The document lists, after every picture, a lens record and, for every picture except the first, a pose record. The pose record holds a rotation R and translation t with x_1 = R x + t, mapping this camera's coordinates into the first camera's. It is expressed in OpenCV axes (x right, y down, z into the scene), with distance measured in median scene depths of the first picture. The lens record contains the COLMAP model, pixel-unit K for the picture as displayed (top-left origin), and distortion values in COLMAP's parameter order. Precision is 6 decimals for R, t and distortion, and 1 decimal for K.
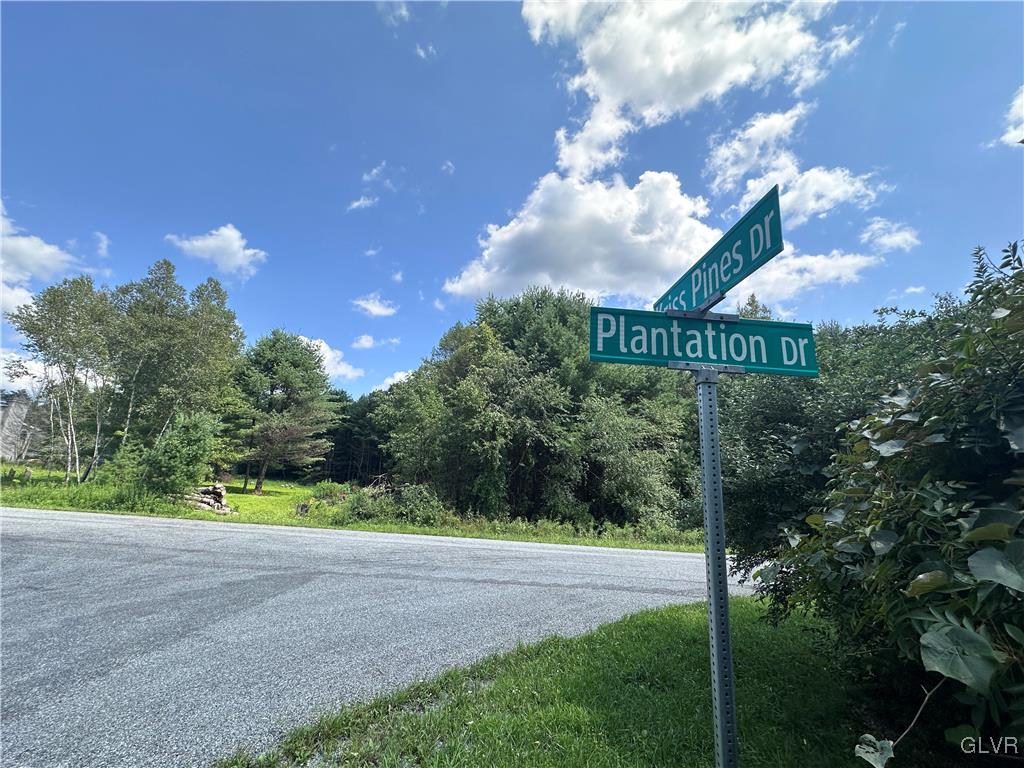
lens RADIAL K [[411.4, 0, 512.0], [0, 411.4, 384.0], [0, 0, 1]] dist [-0.000877, 0.000168]
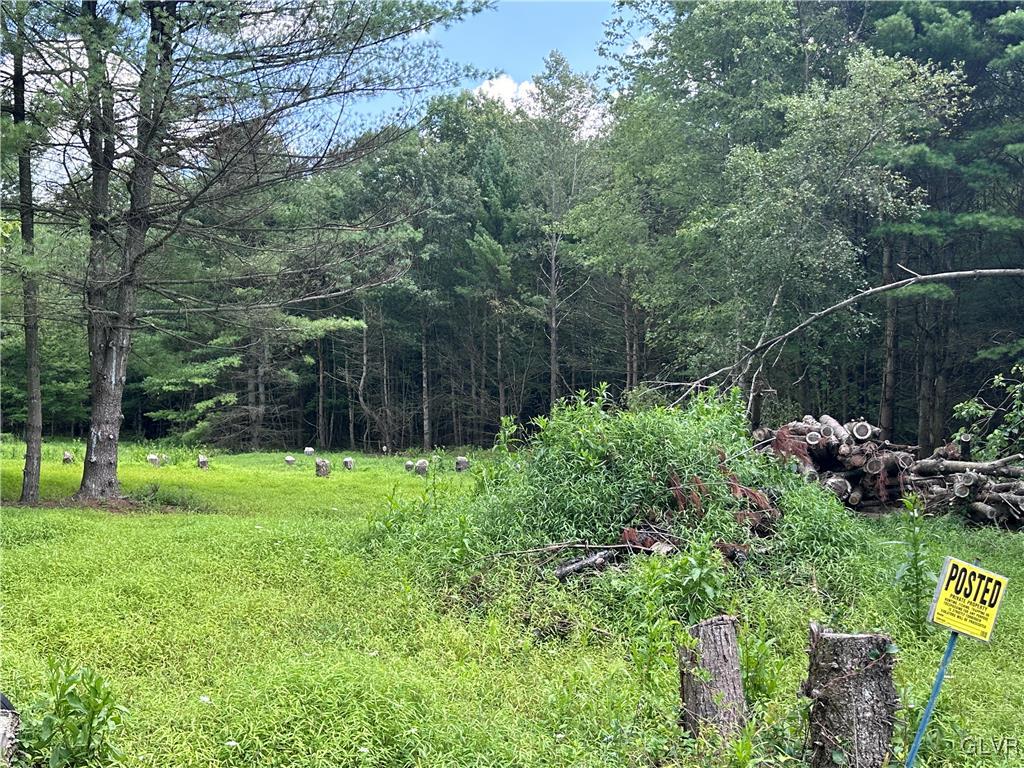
lens RADIAL K [[1114.4, 0, 517.1], [0, 1114.4, 379.7], [0, 0, 1]] dist [0.202292, -0.442250]
pose [[0.990069, -0.049917, -0.131422, -0.156962], [0.073820, 0.980182, 0.183832, 0.057227], [0.119641, -0.191708, 0.974133, 0.228740]]
